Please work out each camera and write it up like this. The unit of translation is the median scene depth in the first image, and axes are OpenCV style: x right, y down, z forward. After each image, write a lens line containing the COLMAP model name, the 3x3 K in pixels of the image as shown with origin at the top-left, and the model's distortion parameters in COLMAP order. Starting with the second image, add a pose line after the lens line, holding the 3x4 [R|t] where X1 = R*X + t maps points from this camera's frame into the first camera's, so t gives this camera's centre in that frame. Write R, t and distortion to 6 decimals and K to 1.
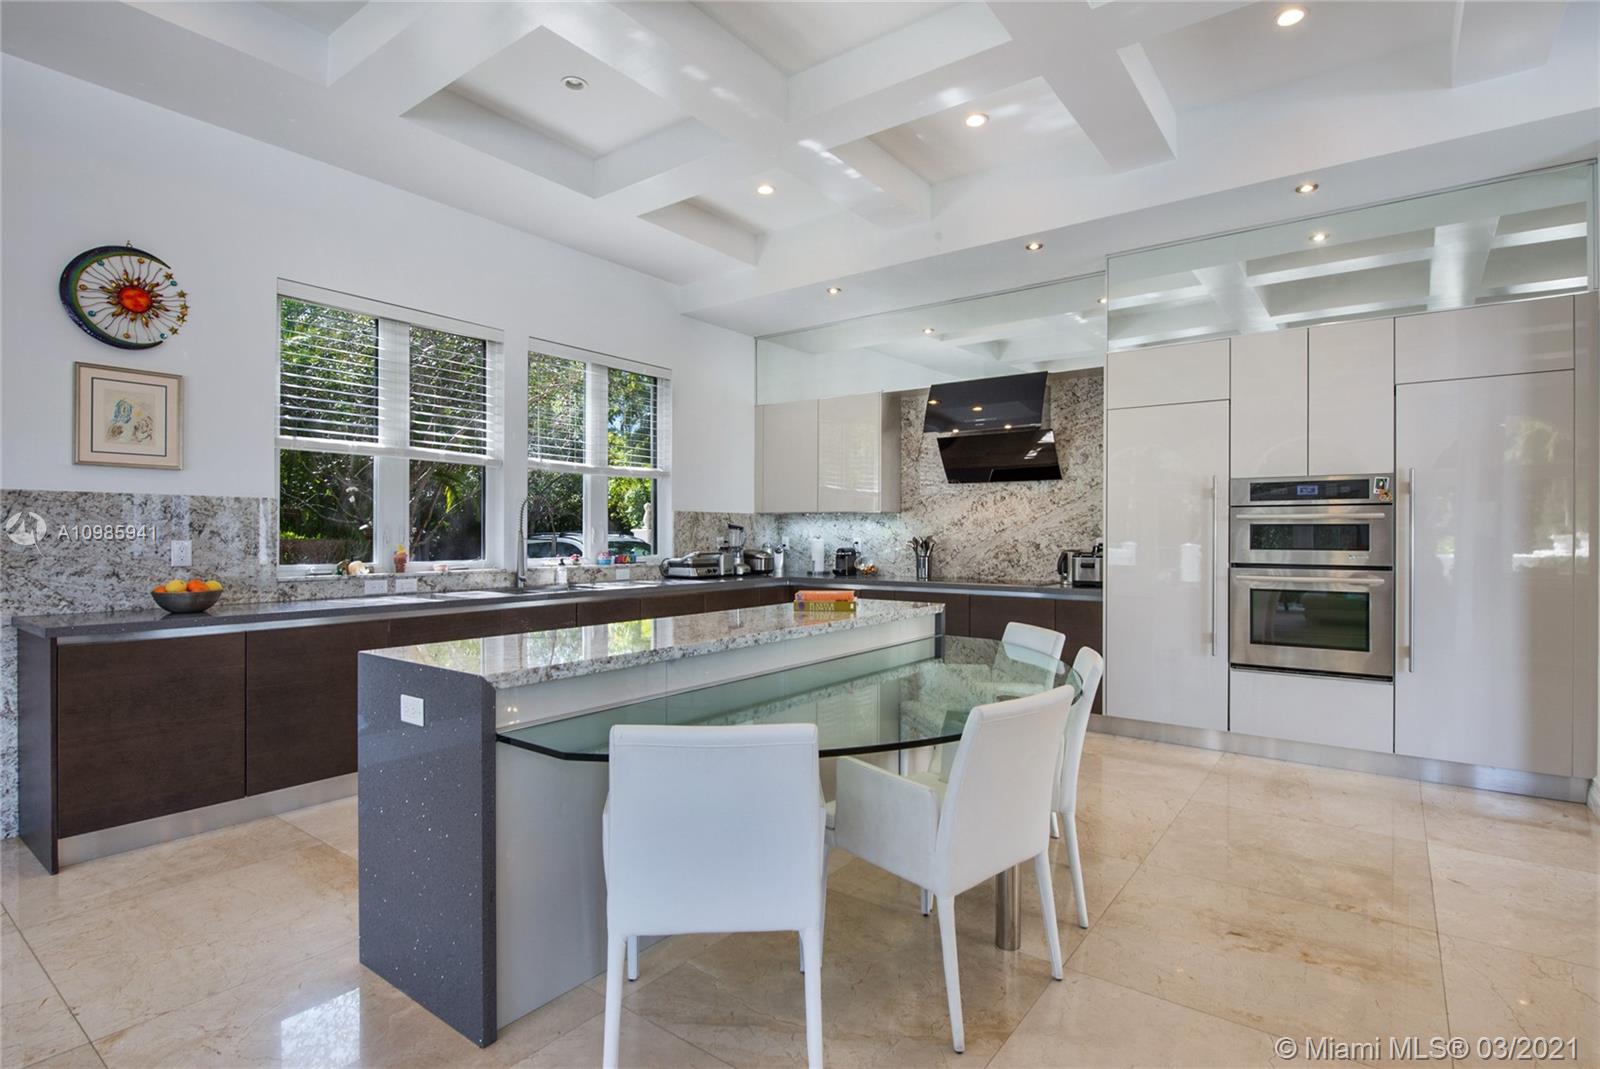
lens RADIAL K [[785.3, 0, 801.7], [0, 785.3, 533.5], [0, 0, 1]] dist [-0.005322, -0.000772]
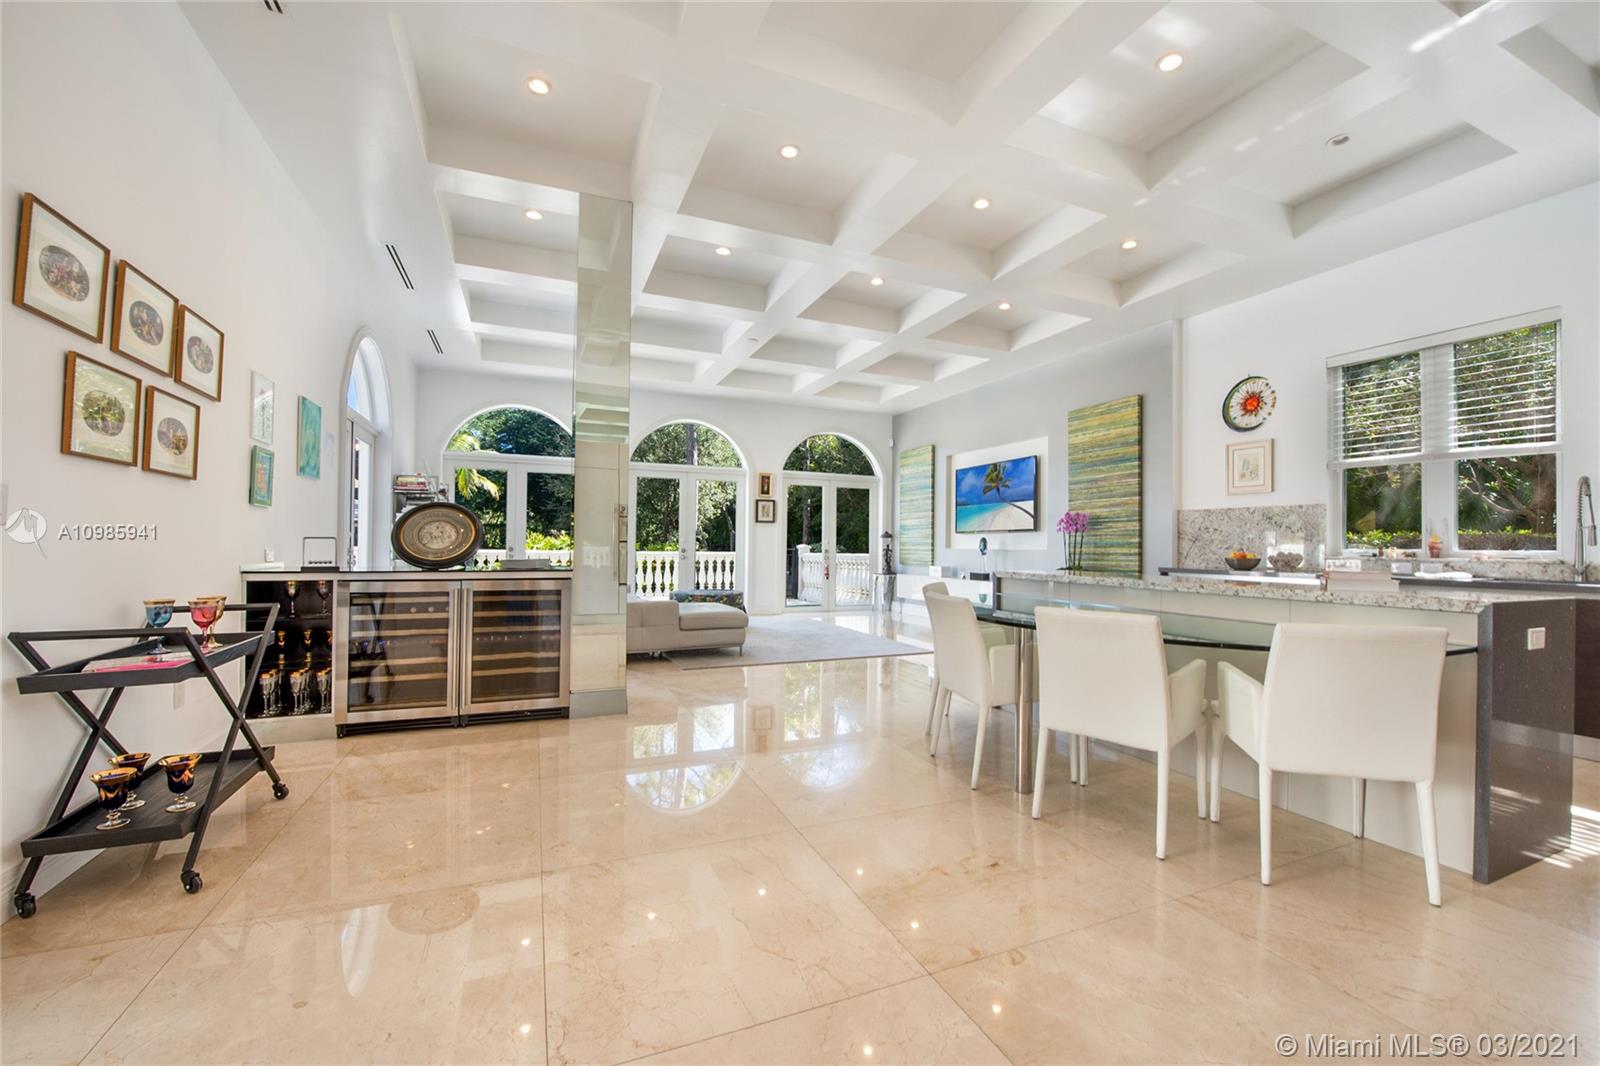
lens RADIAL K [[642.8, 0, 800.4], [0, 642.8, 534.7], [0, 0, 1]] dist [-0.015691, -0.000094]
pose [[-0.508053, -0.022854, -0.861023, 0.973359], [-0.012020, 0.999739, -0.019443, 0.055374], [0.861242, 0.000472, -0.508195, 0.817902]]
